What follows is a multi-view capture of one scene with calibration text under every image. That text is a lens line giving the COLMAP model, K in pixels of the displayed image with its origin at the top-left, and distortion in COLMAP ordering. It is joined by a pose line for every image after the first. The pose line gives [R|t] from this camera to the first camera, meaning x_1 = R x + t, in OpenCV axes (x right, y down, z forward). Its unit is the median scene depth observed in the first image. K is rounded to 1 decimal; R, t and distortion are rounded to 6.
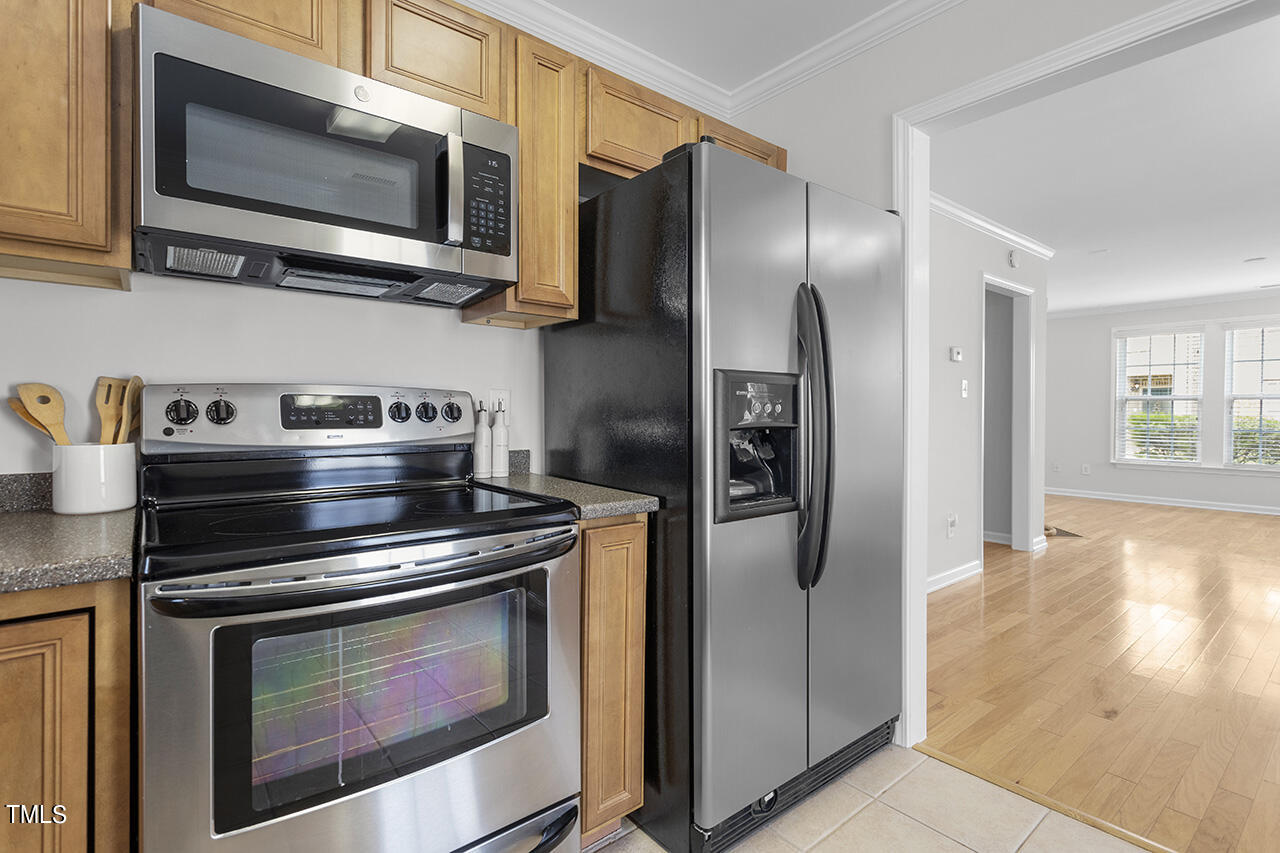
lens RADIAL K [[610.9, 0, 646.3], [0, 610.9, 415.6], [0, 0, 1]] dist [0.002364, 0.001280]
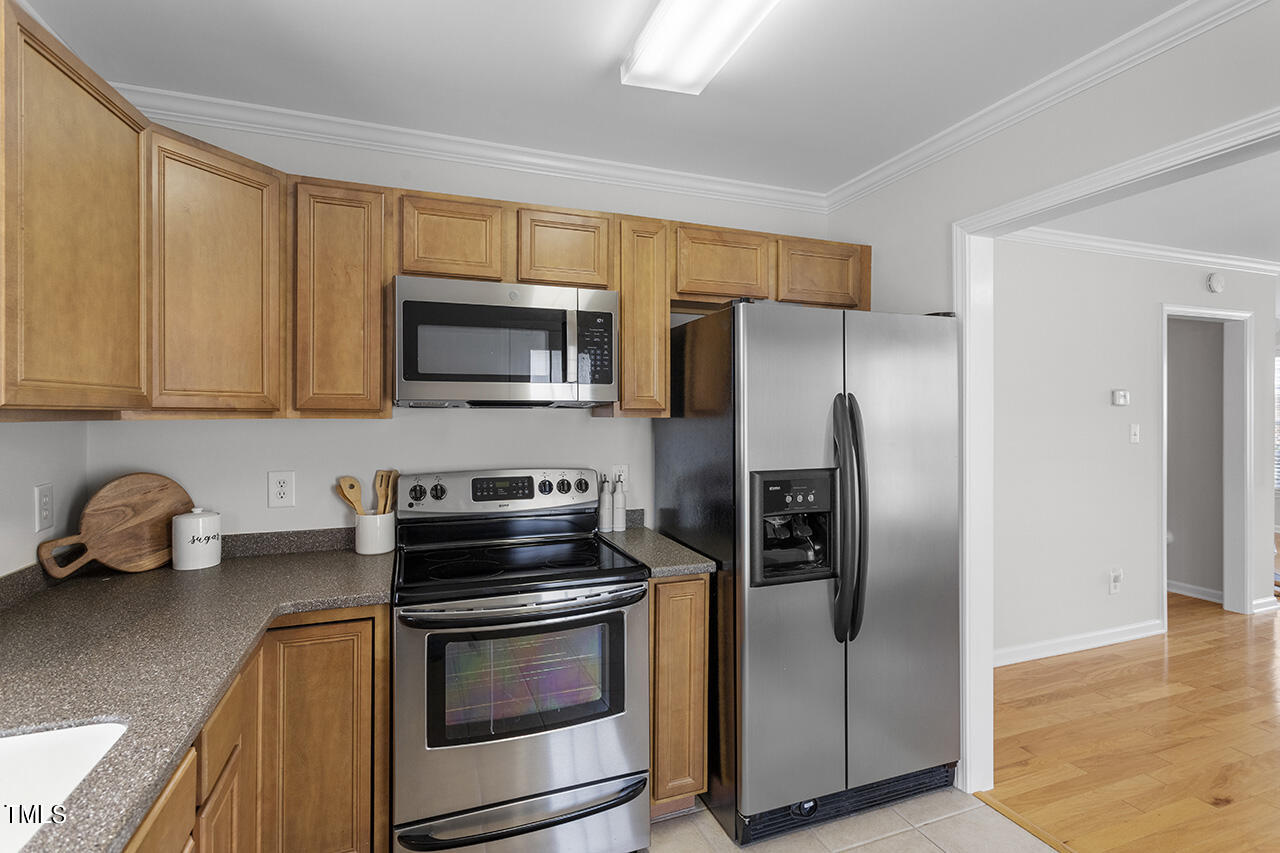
lens RADIAL K [[612.3, 0, 642.4], [0, 612.3, 417.1], [0, 0, 1]] dist [0.001116, 0.000287]
pose [[0.948264, -0.001385, -0.317479, 0.301136], [0.000241, 0.999993, -0.003641, -0.183242], [0.317482, 0.003376, 0.948258, -0.330610]]
